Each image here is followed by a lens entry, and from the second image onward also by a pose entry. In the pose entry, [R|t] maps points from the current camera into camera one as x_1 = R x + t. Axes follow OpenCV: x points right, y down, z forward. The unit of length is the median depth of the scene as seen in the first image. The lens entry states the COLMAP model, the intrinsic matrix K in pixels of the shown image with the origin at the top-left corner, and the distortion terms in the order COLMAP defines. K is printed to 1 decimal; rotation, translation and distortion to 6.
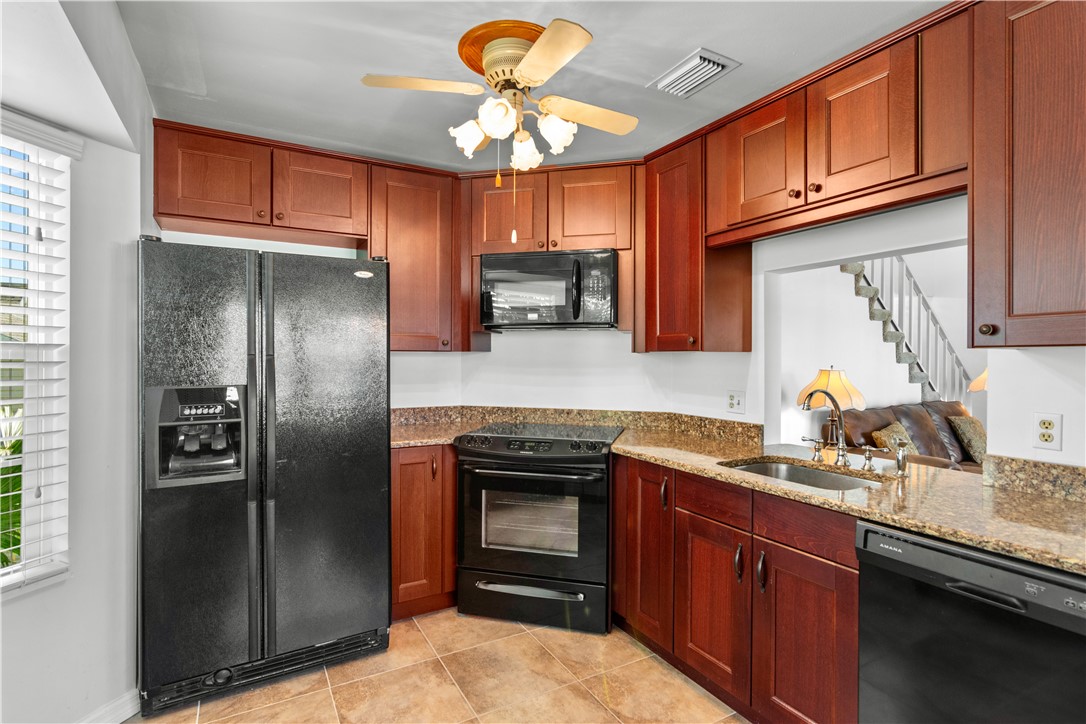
lens RADIAL K [[519.2, 0, 551.0], [0, 519.2, 356.4], [0, 0, 1]] dist [-0.002254, 0.000088]
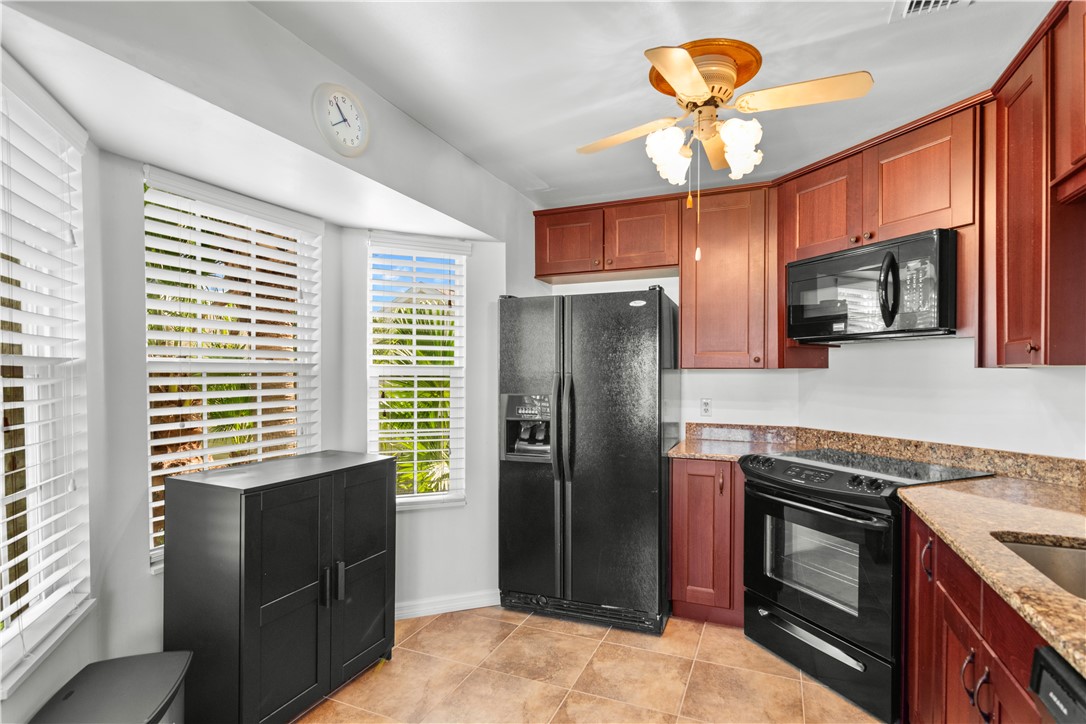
lens RADIAL K [[539.1, 0, 565.7], [0, 539.1, 375.9], [0, 0, 1]] dist [-0.004922, -0.000591]
pose [[0.622096, 0.000786, -0.782941, 0.423352], [0.000962, 0.999998, 0.001768, 0.002563], [0.782940, -0.001853, 0.622094, 0.107170]]
